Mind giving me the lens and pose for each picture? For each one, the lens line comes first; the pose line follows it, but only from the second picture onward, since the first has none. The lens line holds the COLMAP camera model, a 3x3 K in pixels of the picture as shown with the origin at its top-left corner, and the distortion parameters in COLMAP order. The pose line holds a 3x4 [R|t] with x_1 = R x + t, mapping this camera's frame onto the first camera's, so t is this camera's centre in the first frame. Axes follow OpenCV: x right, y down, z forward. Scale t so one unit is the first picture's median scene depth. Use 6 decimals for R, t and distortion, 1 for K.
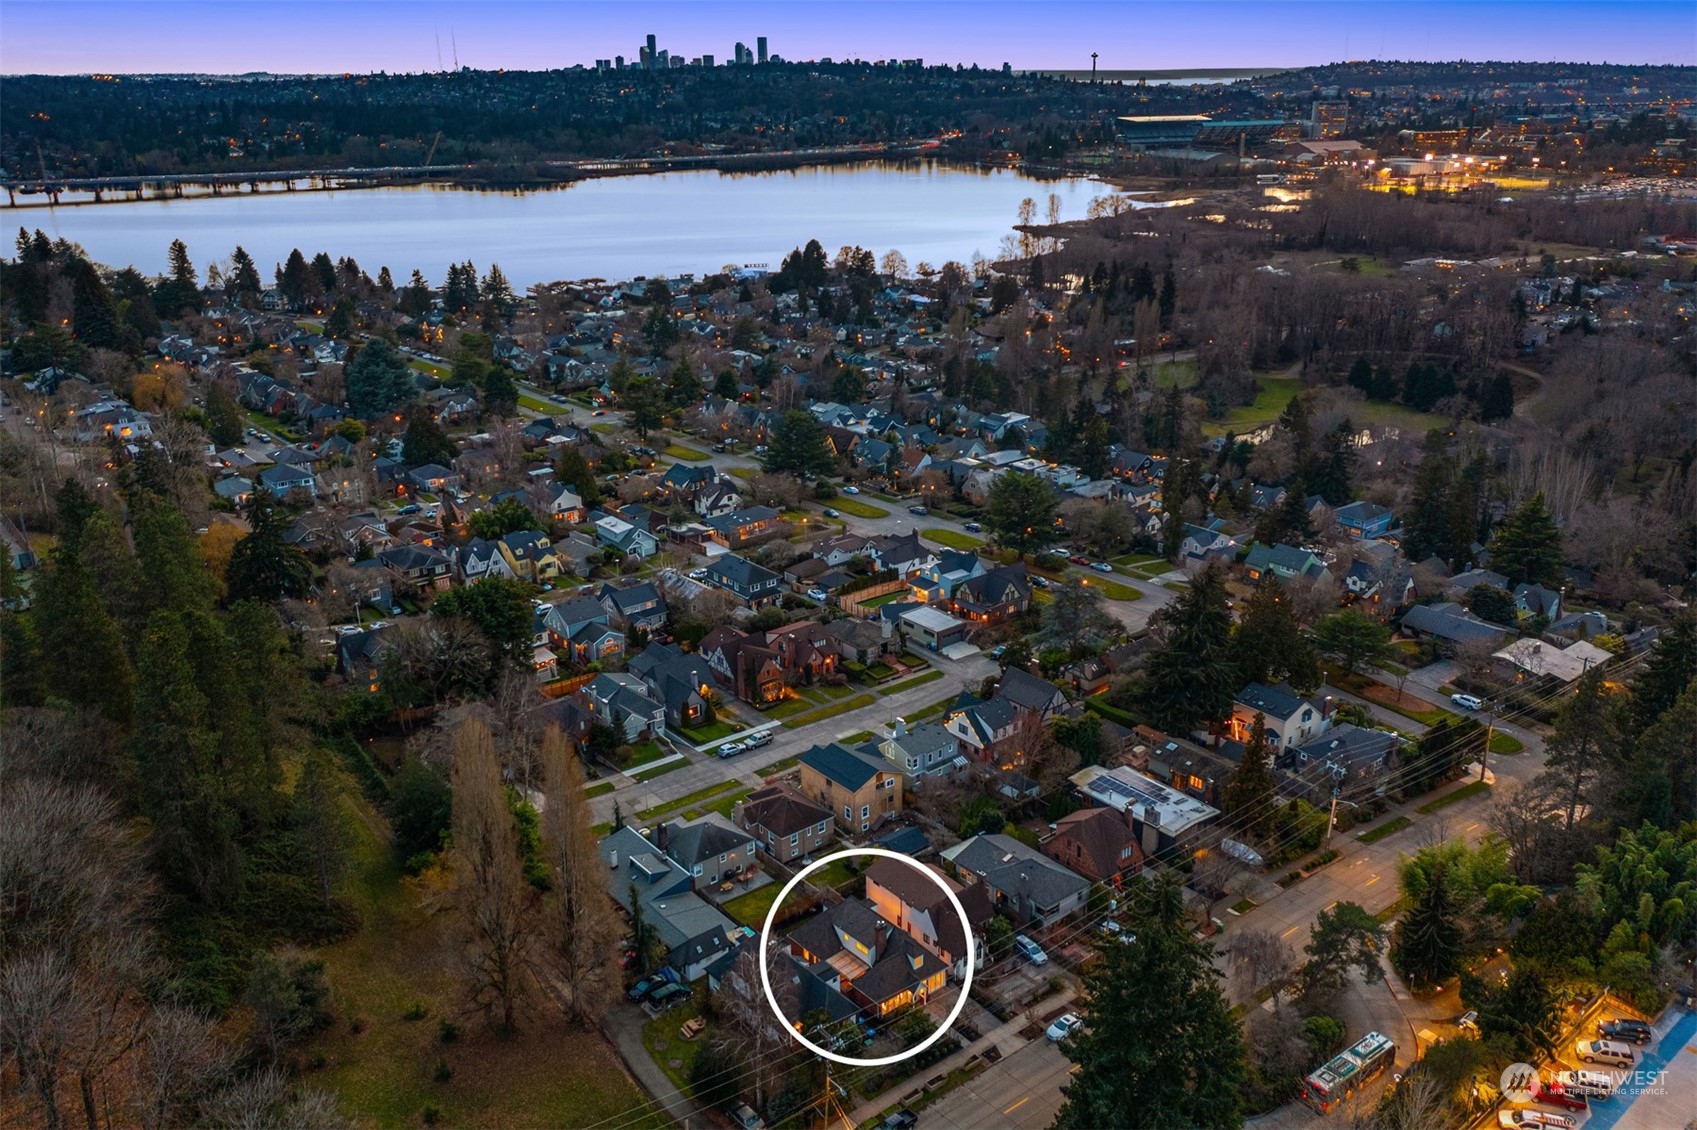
lens RADIAL K [[1335.1, 0, 847.9], [0, 1335.1, 564.9], [0, 0, 1]] dist [0.001104, 0.000153]
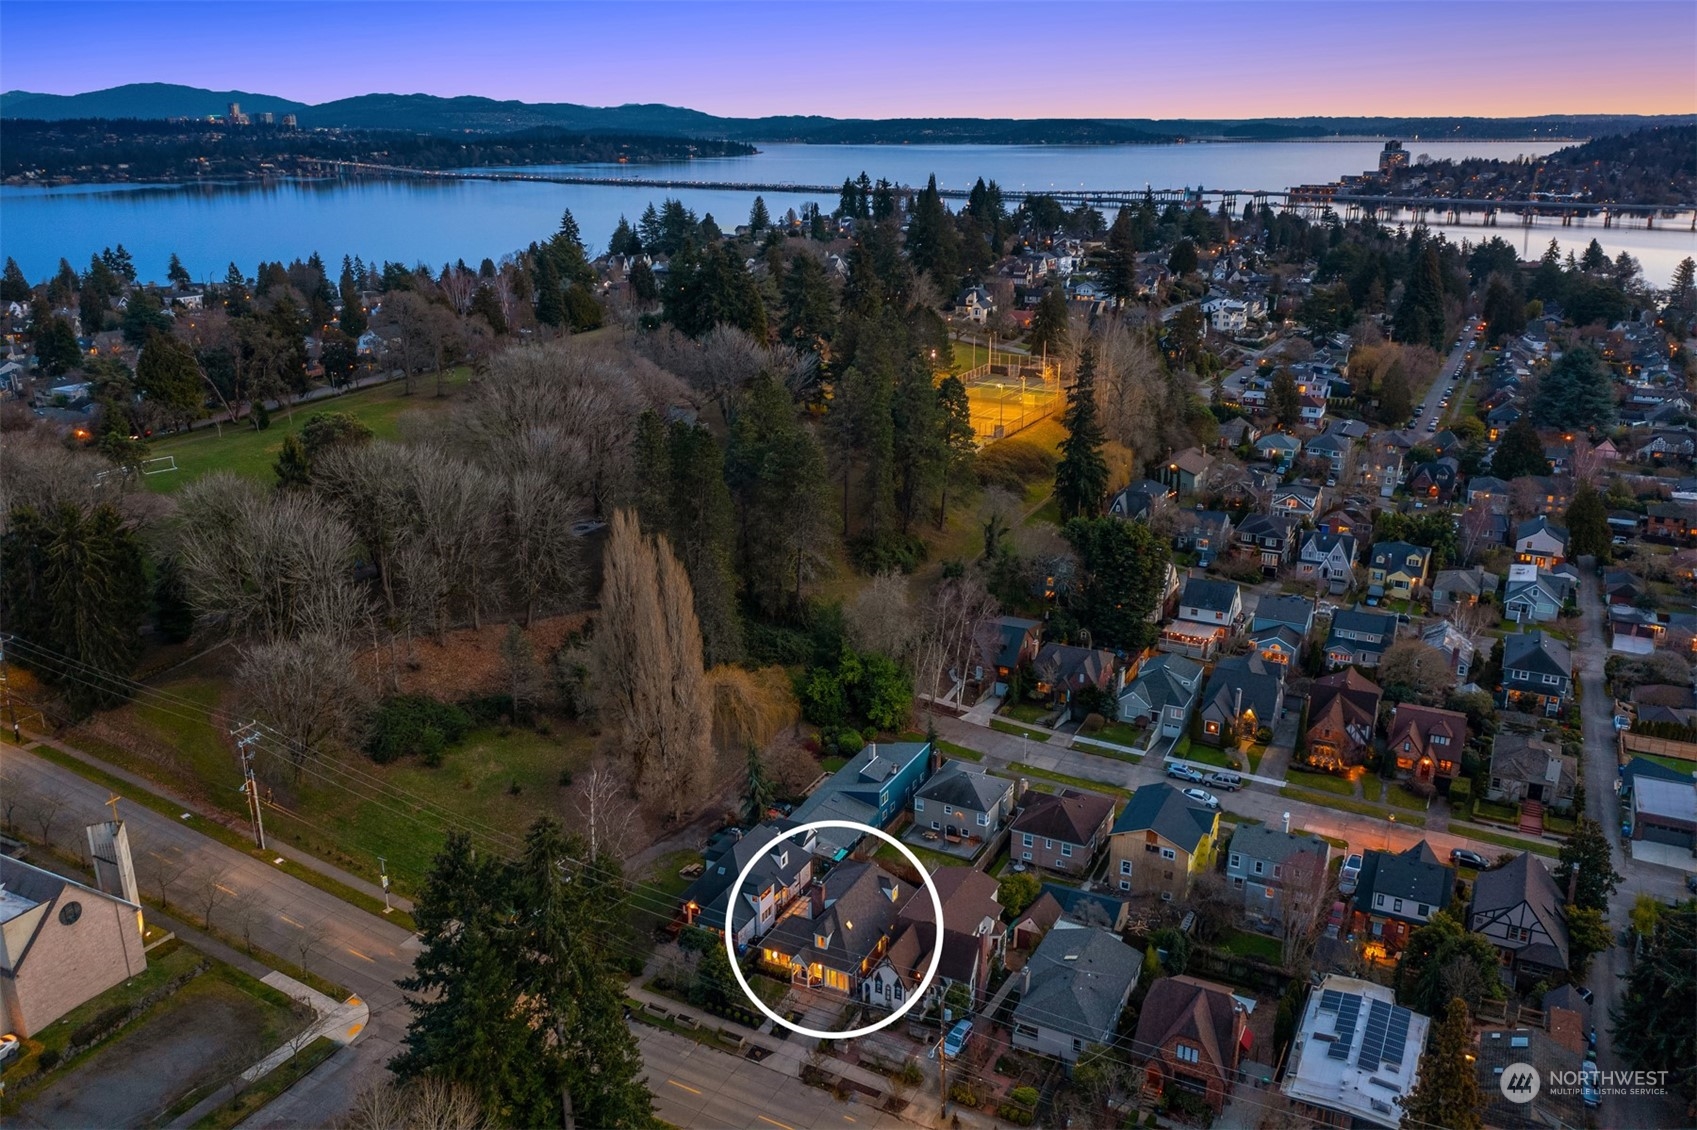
lens RADIAL K [[1335.1, 0, 846.9], [0, 1335.1, 564.8], [0, 0, 1]] dist [0.001104, 0.000153]
pose [[0.406931, 0.293660, -0.864969, 0.491304], [-0.314023, 0.934176, 0.169422, -0.059065], [0.857786, 0.202678, 0.472361, 0.359107]]
